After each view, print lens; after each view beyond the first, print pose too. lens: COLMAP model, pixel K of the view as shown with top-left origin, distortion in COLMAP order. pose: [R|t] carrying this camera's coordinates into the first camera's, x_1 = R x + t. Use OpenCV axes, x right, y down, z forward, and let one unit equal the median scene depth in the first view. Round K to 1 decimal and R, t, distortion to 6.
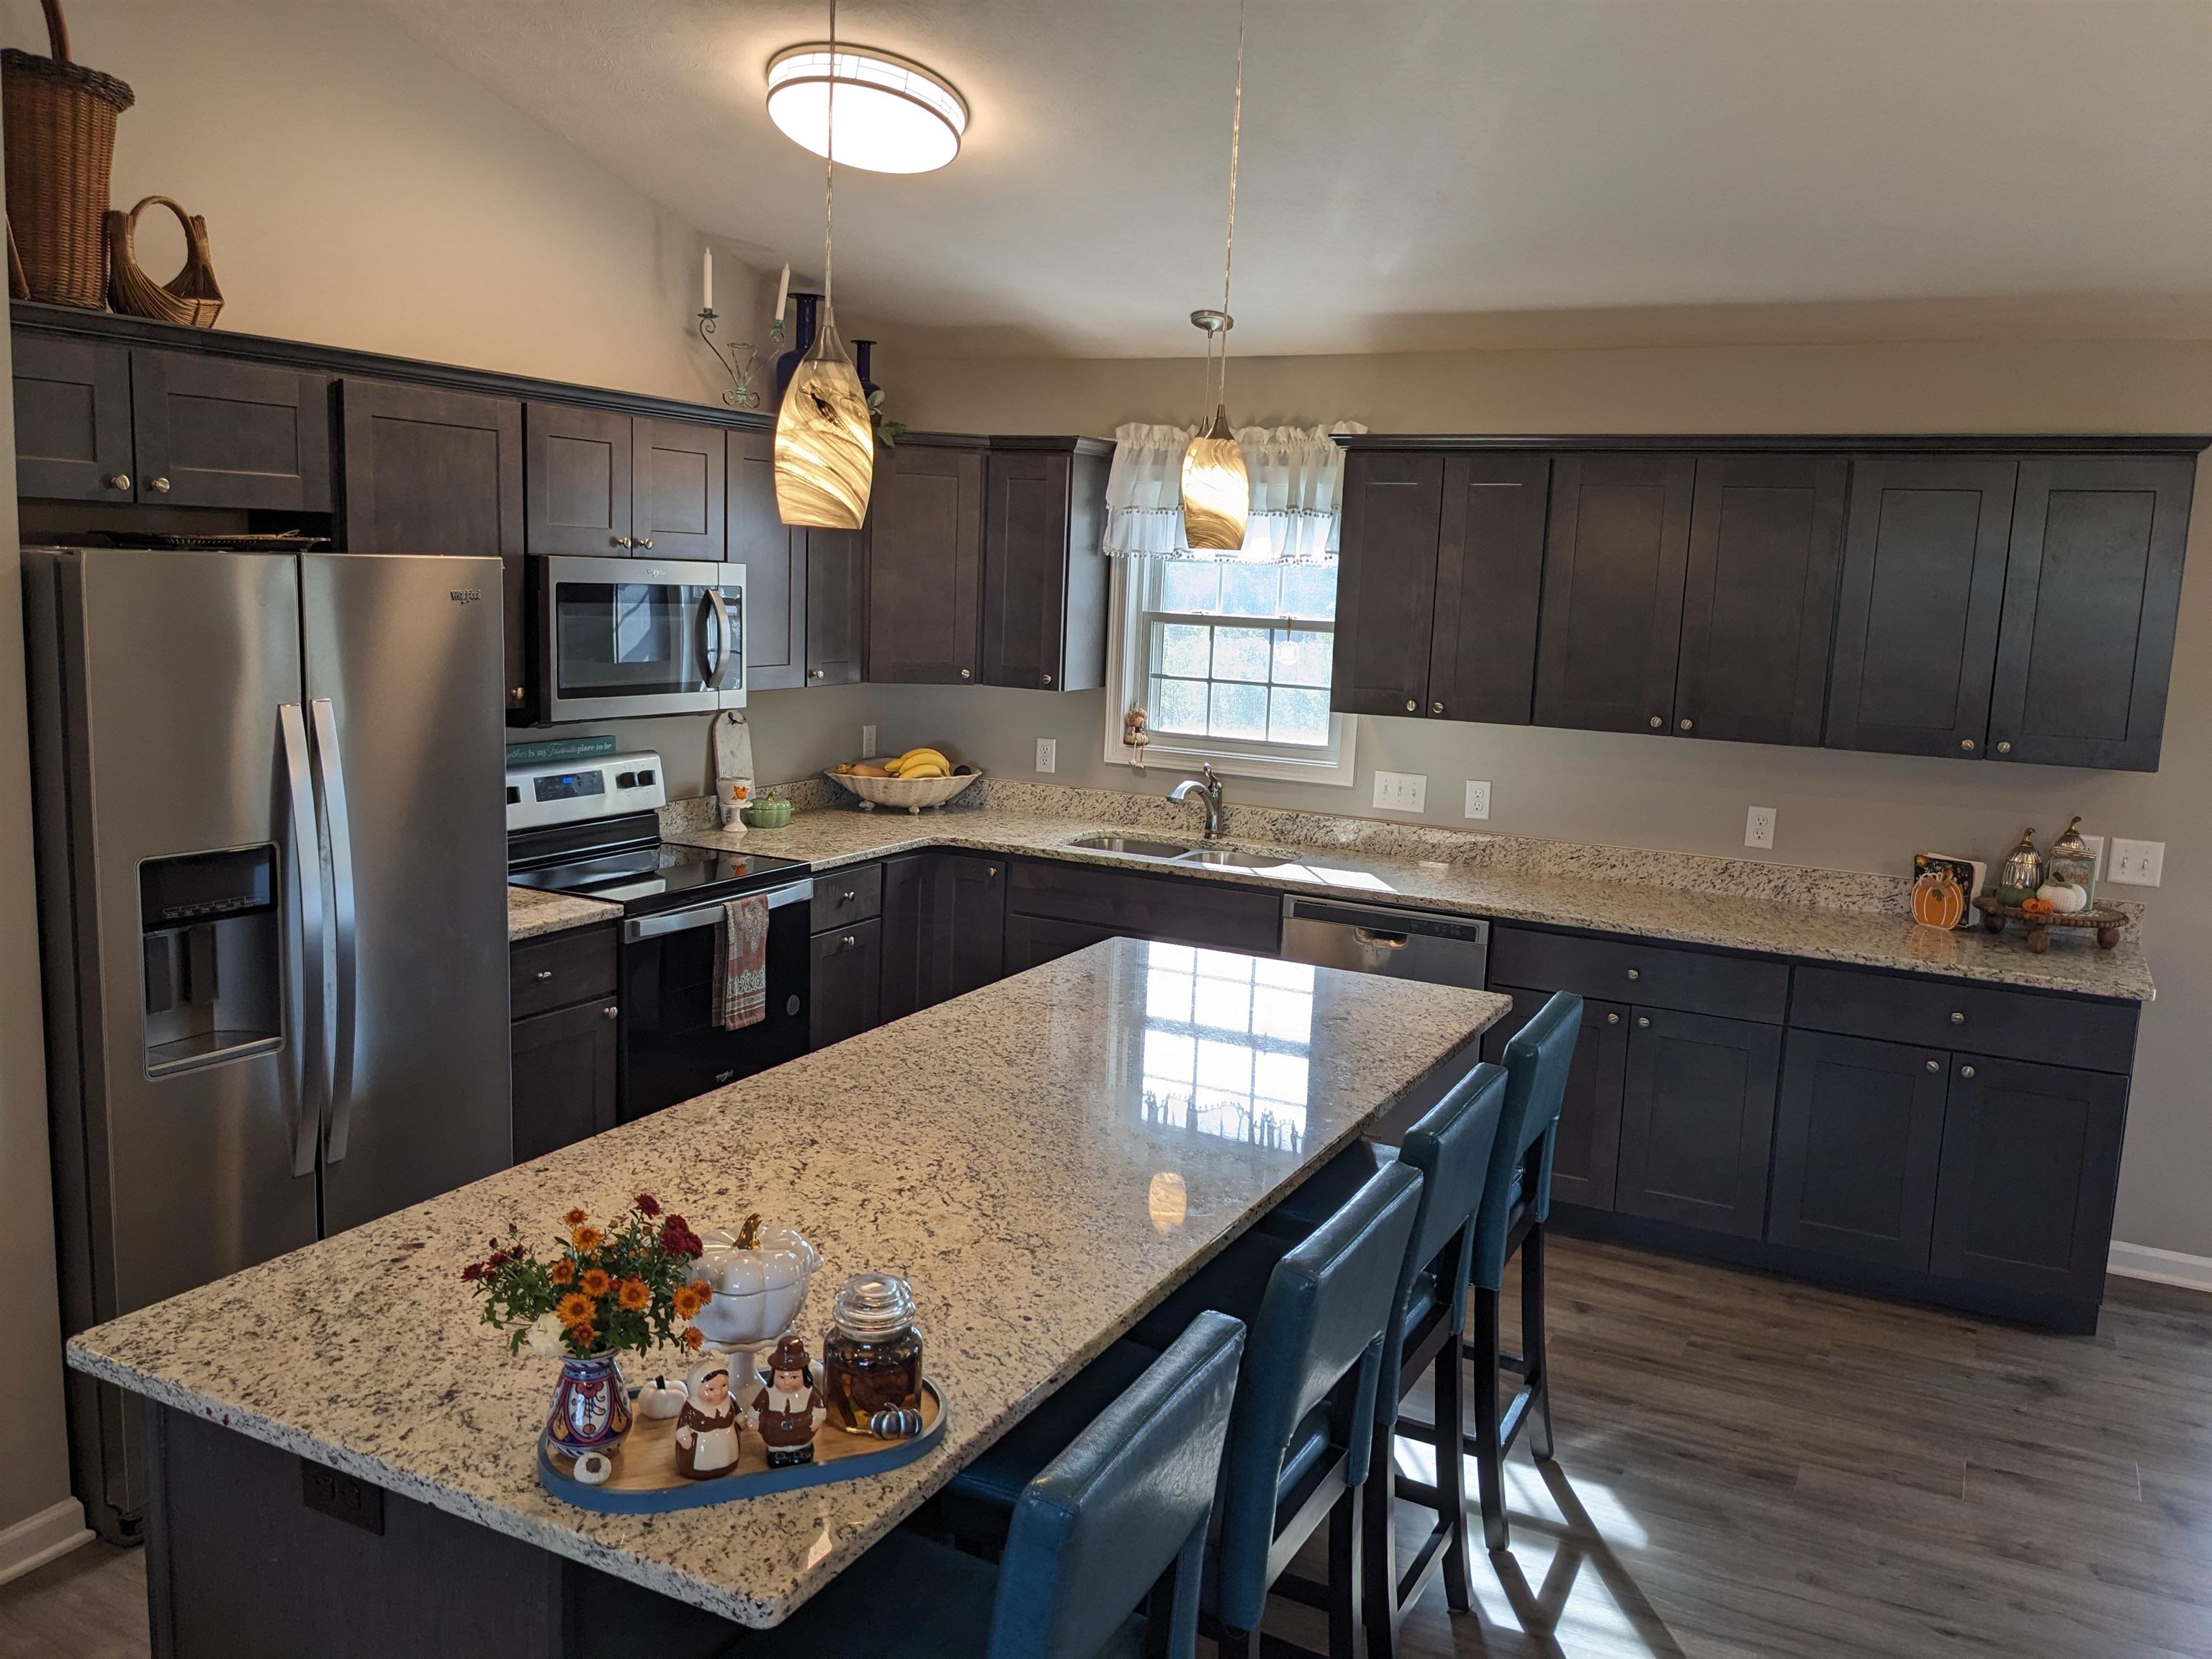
lens RADIAL K [[1750.5, 0, 1106.0], [0, 1750.5, 829.5], [0, 0, 1]] dist [0.069584, -0.111088]
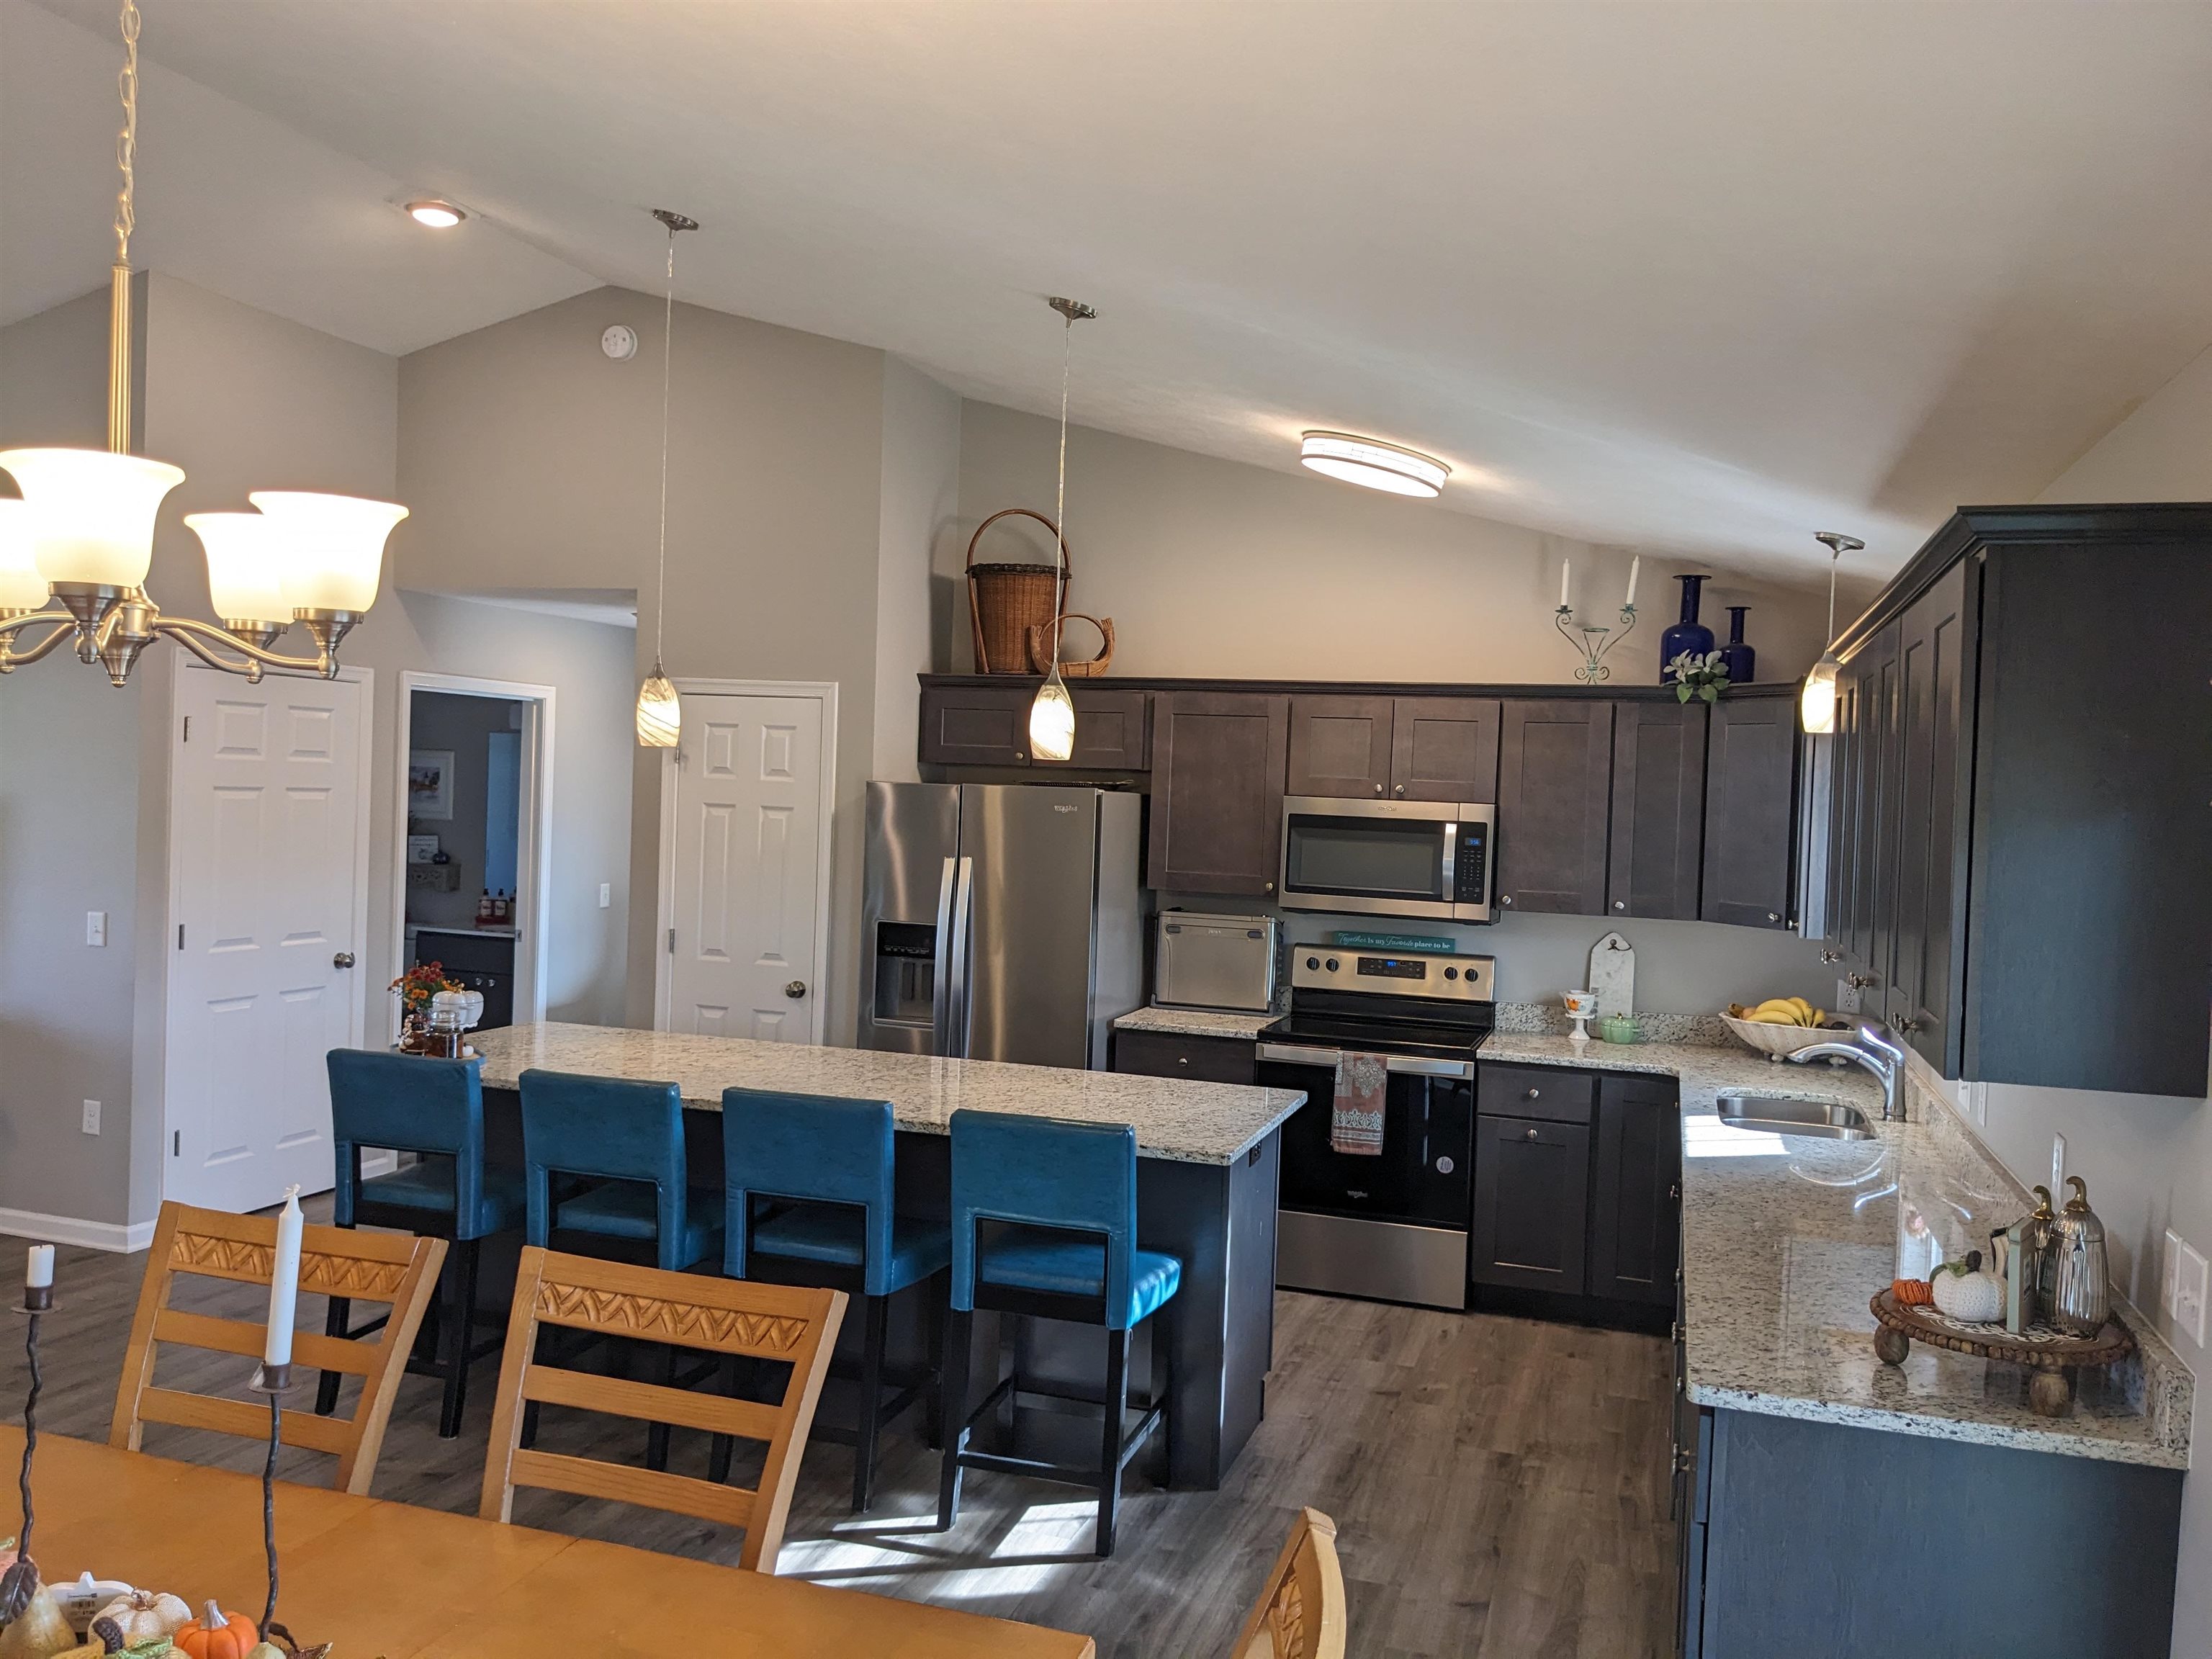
lens RADIAL K [[1743.1, 0, 1062.0], [0, 1743.1, 828.9], [0, 0, 1]] dist [0.067486, -0.128896]
pose [[0.144403, -0.011017, -0.989458, 1.055805], [-0.181740, 0.982633, -0.037465, -0.035866], [0.972686, 0.185235, 0.139893, 0.581977]]
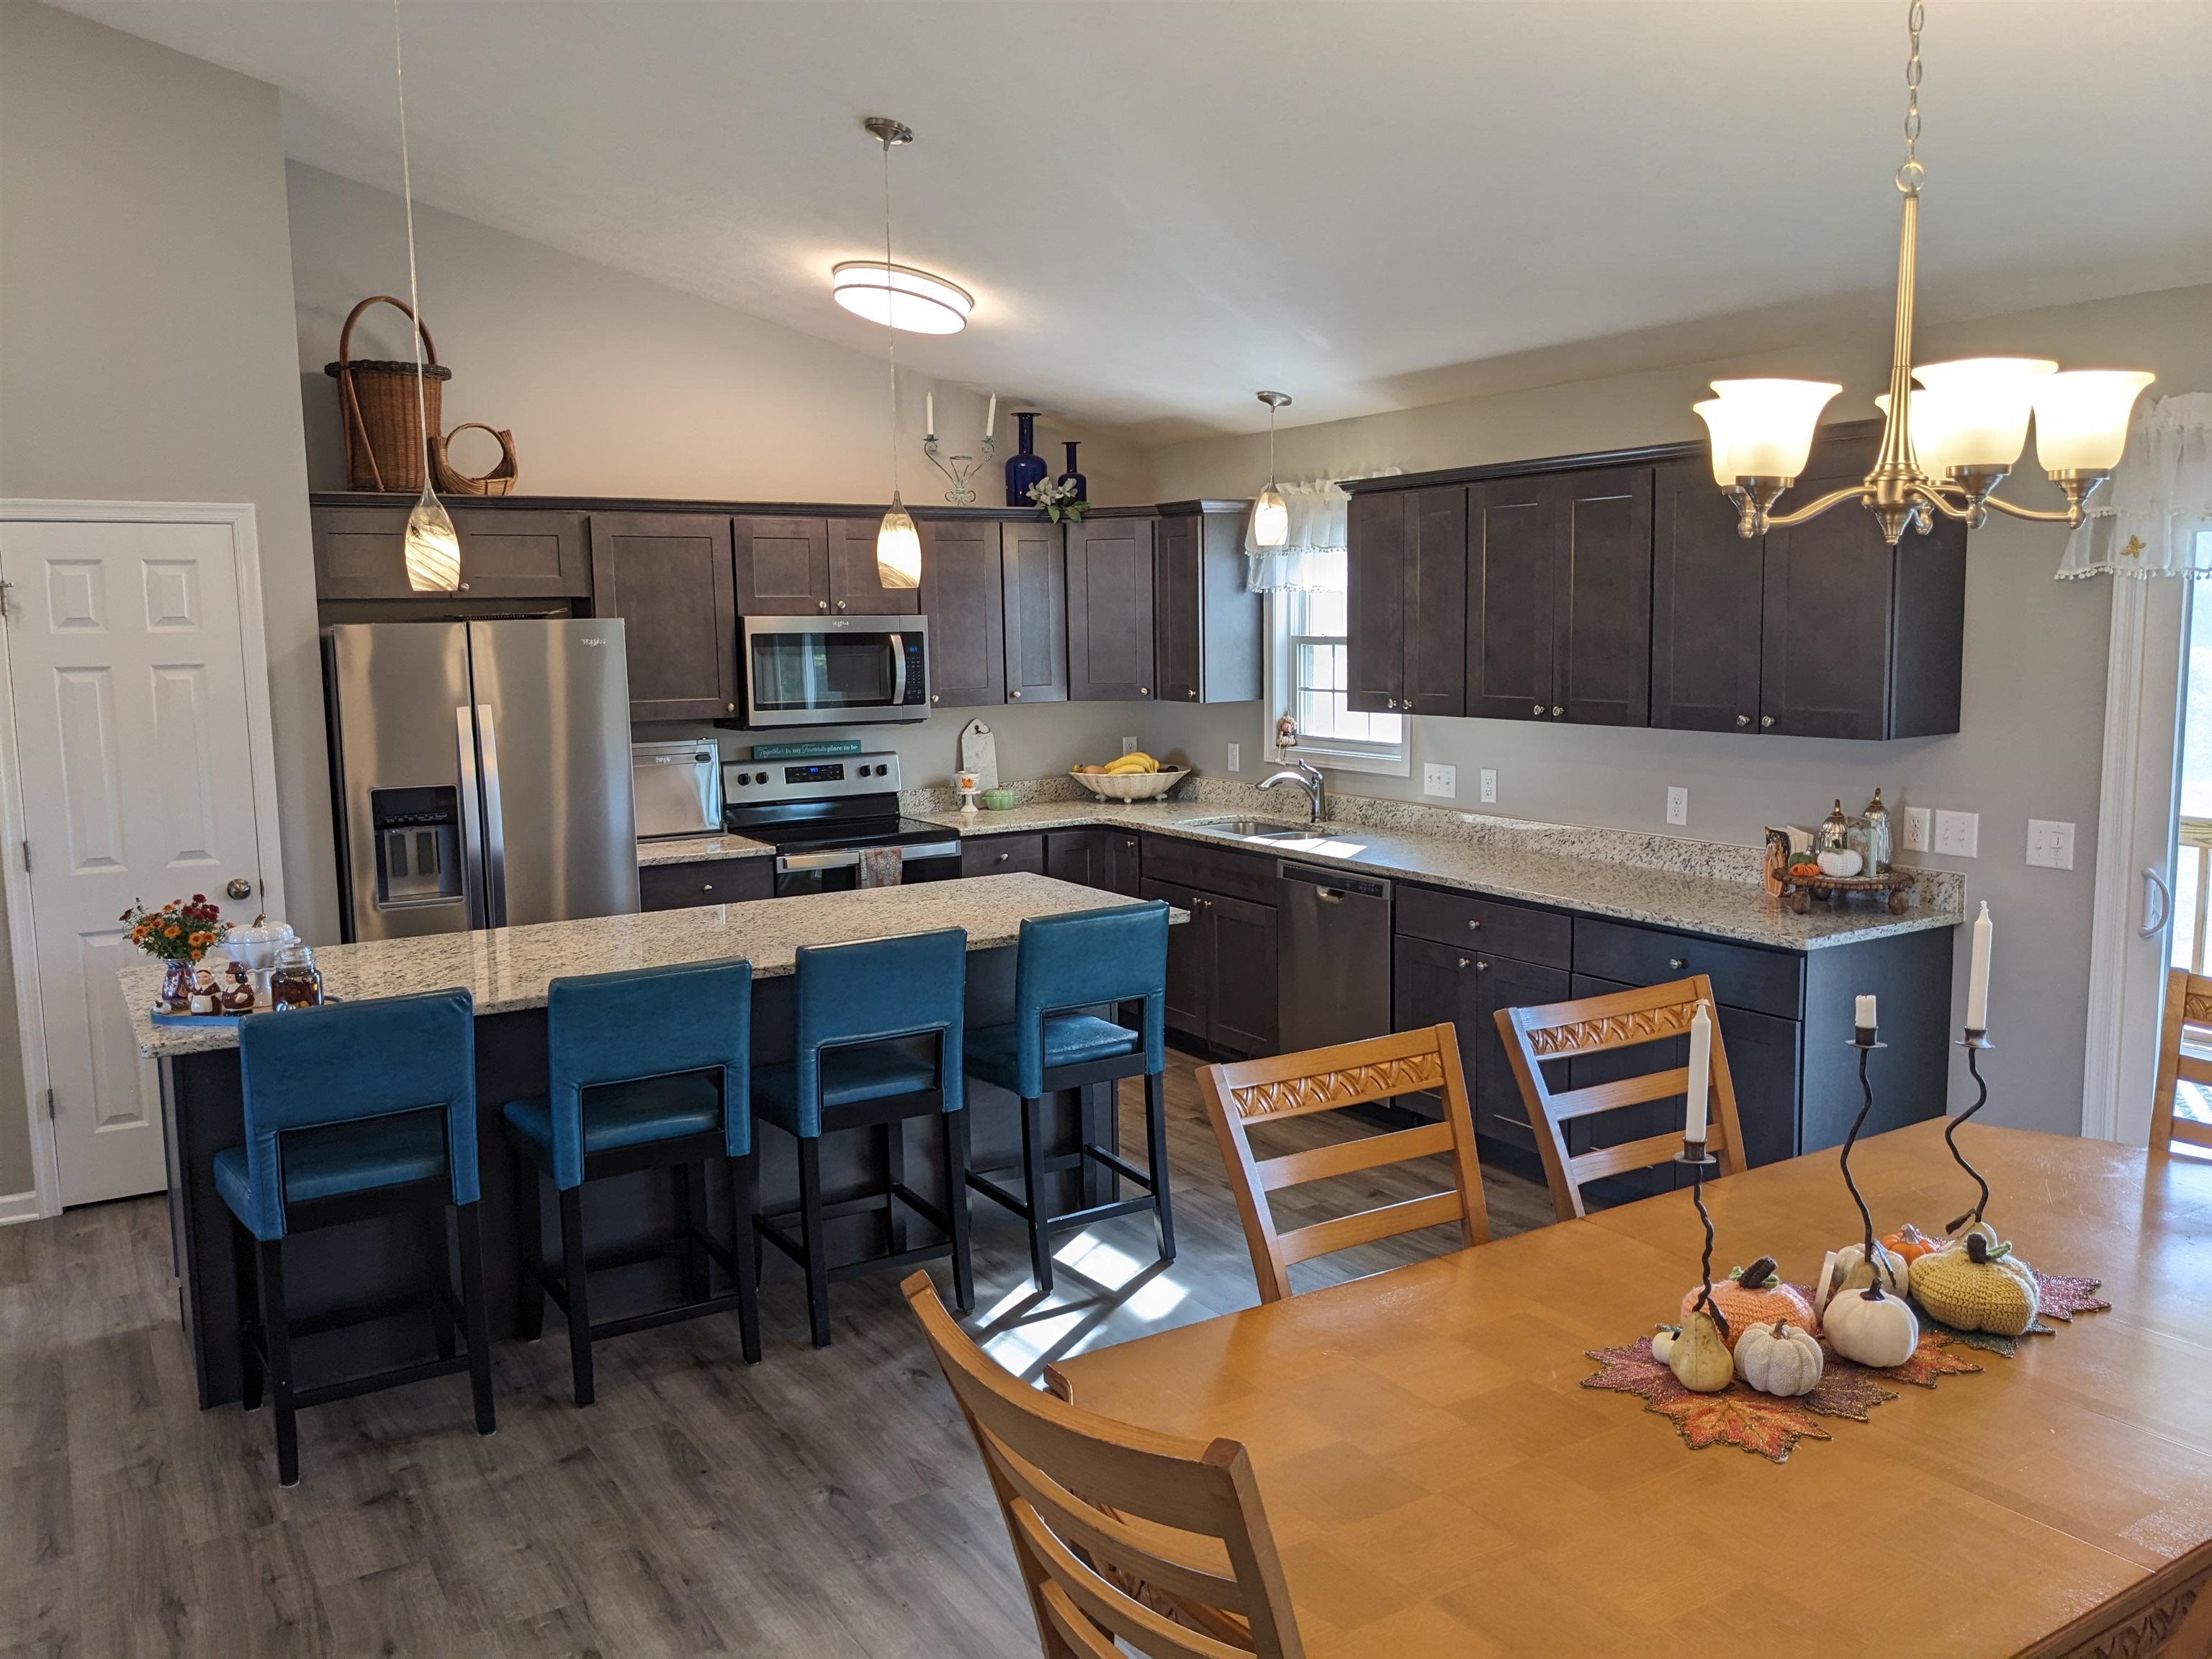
lens RADIAL K [[1750.5, 0, 1106.0], [0, 1750.5, 829.5], [0, 0, 1]] dist [0.069584, -0.111088]
pose [[0.854358, 0.009544, -0.519598, 0.699952], [-0.026981, 0.999298, -0.026009, 0.056378], [0.518985, 0.036240, 0.854015, -0.120860]]
